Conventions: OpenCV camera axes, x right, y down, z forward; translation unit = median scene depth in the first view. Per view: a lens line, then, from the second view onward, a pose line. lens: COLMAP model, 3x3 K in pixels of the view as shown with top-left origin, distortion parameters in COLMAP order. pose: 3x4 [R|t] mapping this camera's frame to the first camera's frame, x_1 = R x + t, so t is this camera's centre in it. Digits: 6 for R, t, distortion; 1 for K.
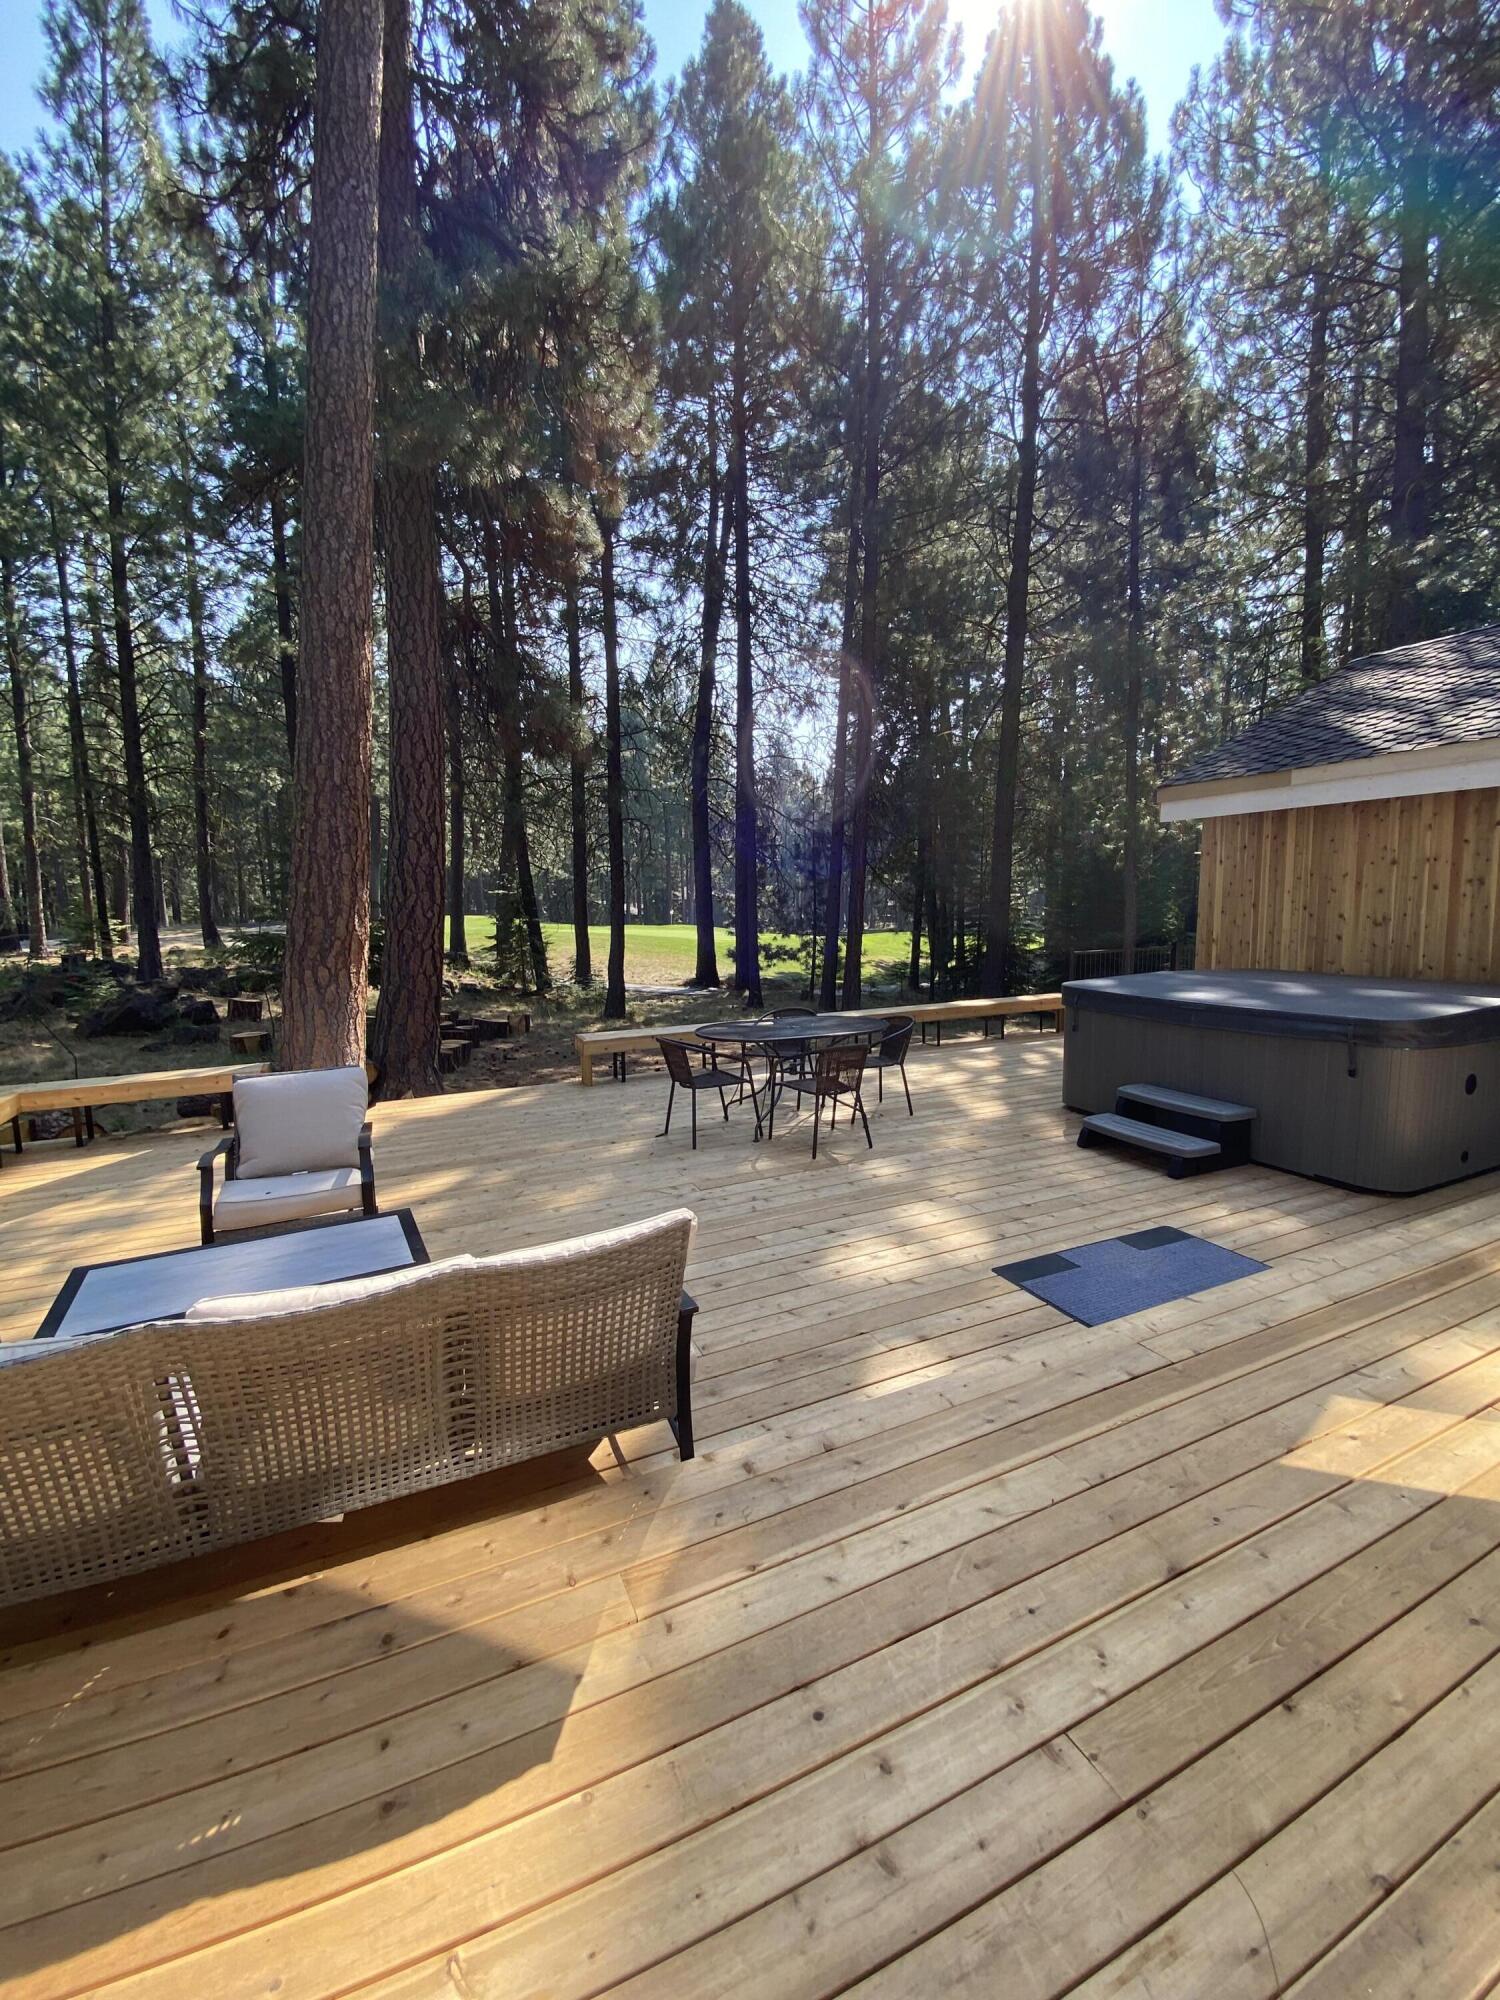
lens RADIAL K [[826.3, 0, 741.1], [0, 826.3, 999.8], [0, 0, 1]] dist [0.013890, -0.019035]
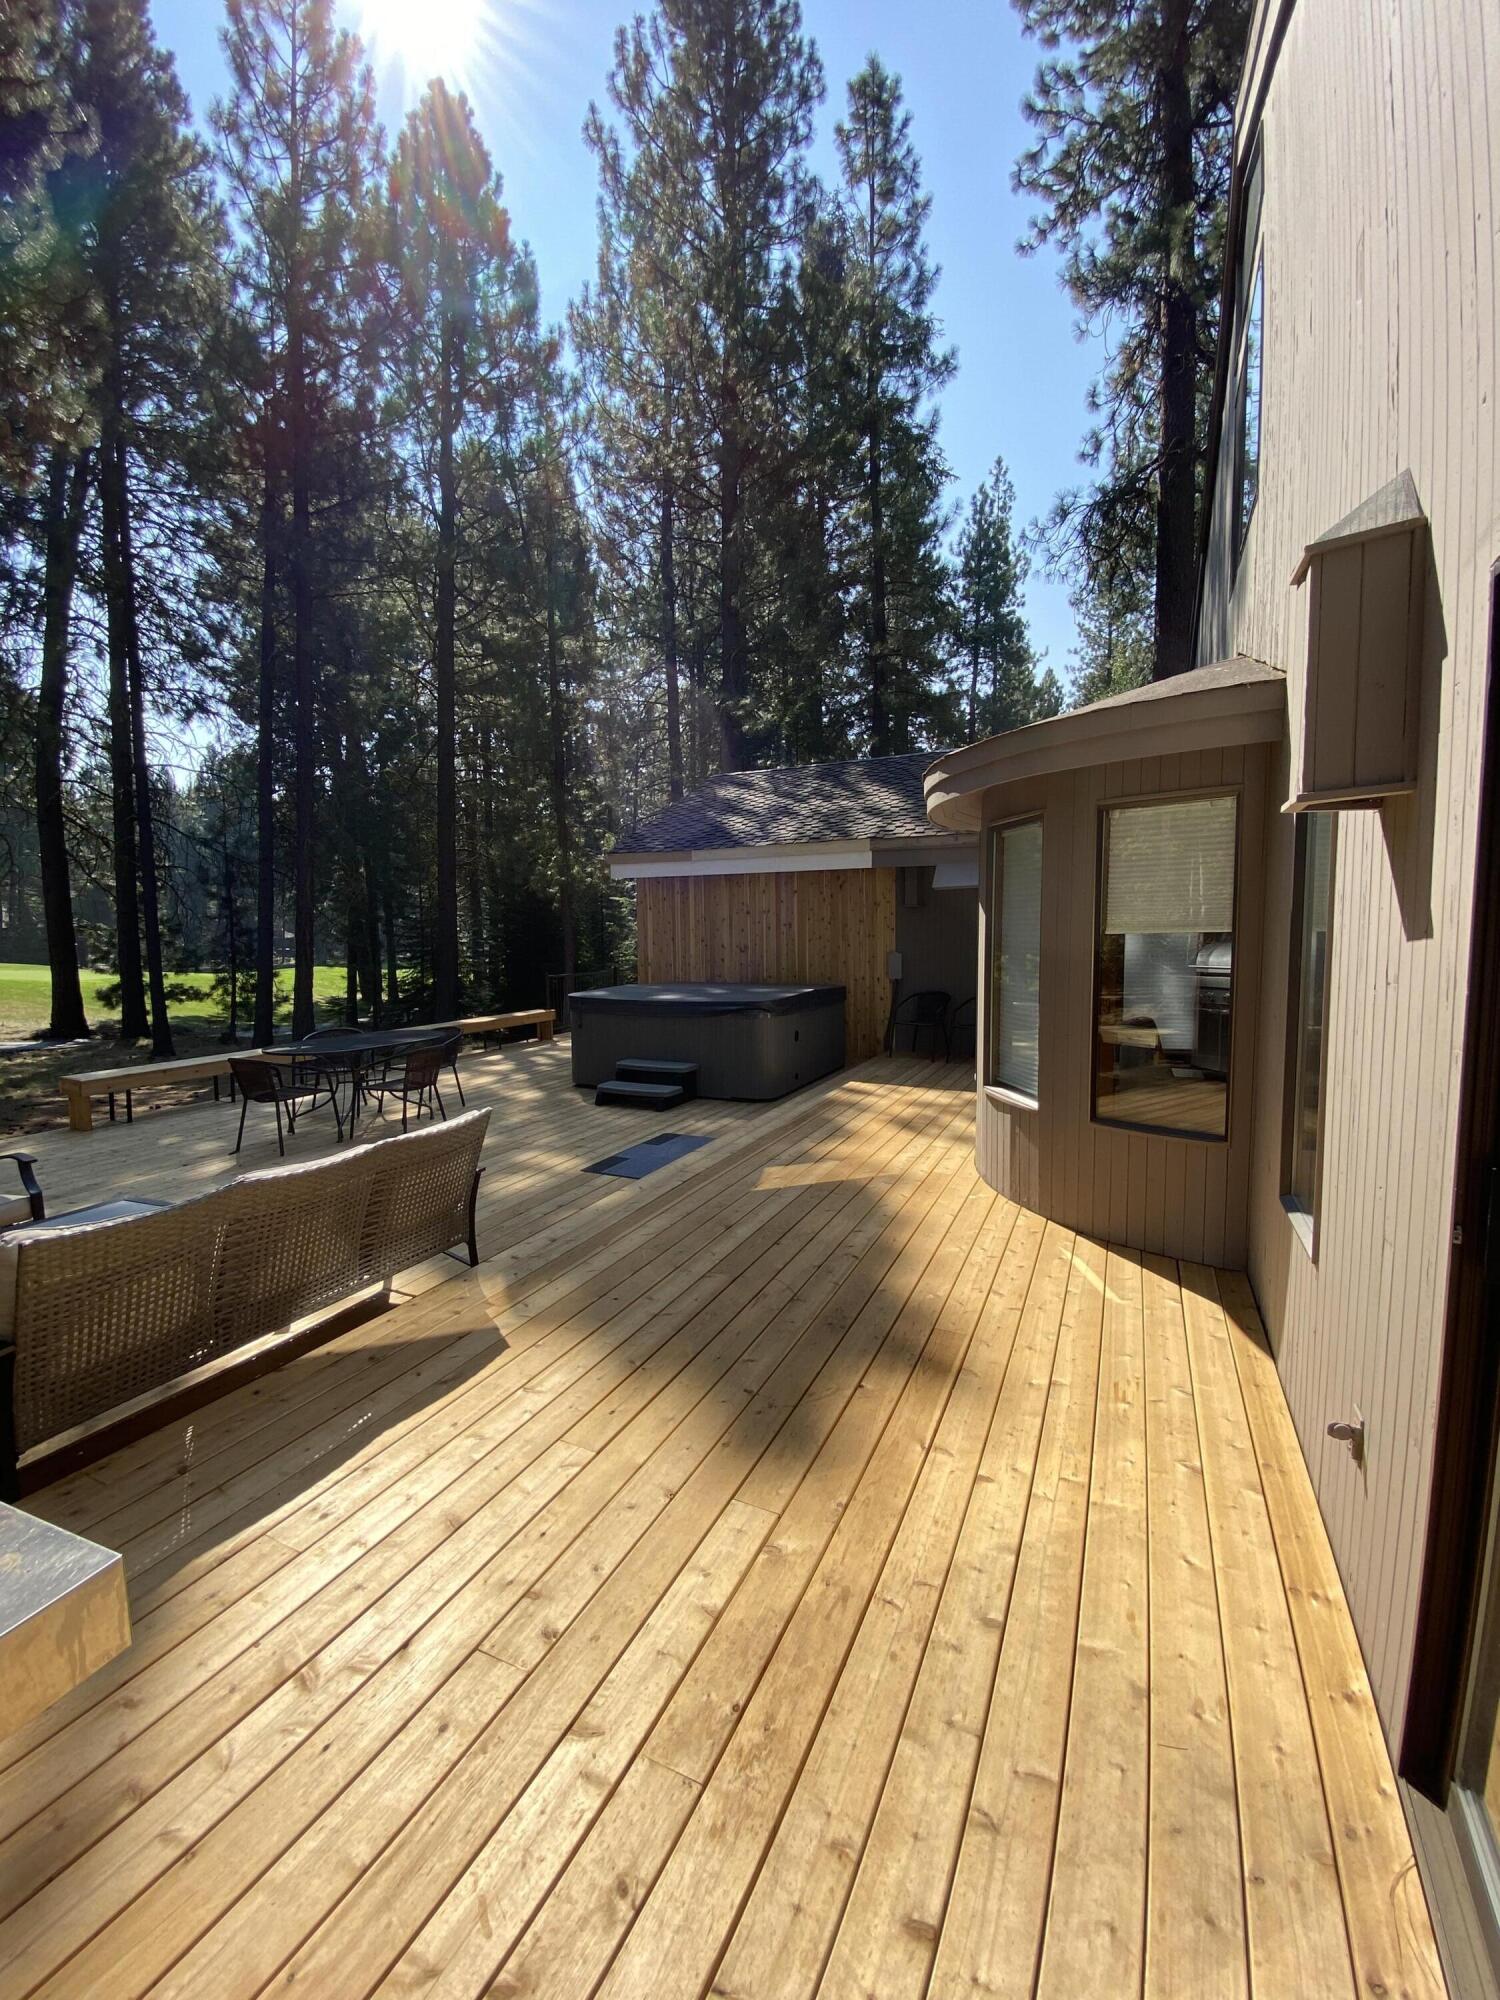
lens RADIAL K [[819.9, 0, 771.5], [0, 819.9, 998.5], [0, 0, 1]] dist [0.043538, -0.027788]
pose [[0.753816, -0.043933, 0.655615, -0.108453], [0.071802, 0.997295, -0.015728, 0.013983], [-0.653151, 0.058931, 0.754931, -0.106651]]
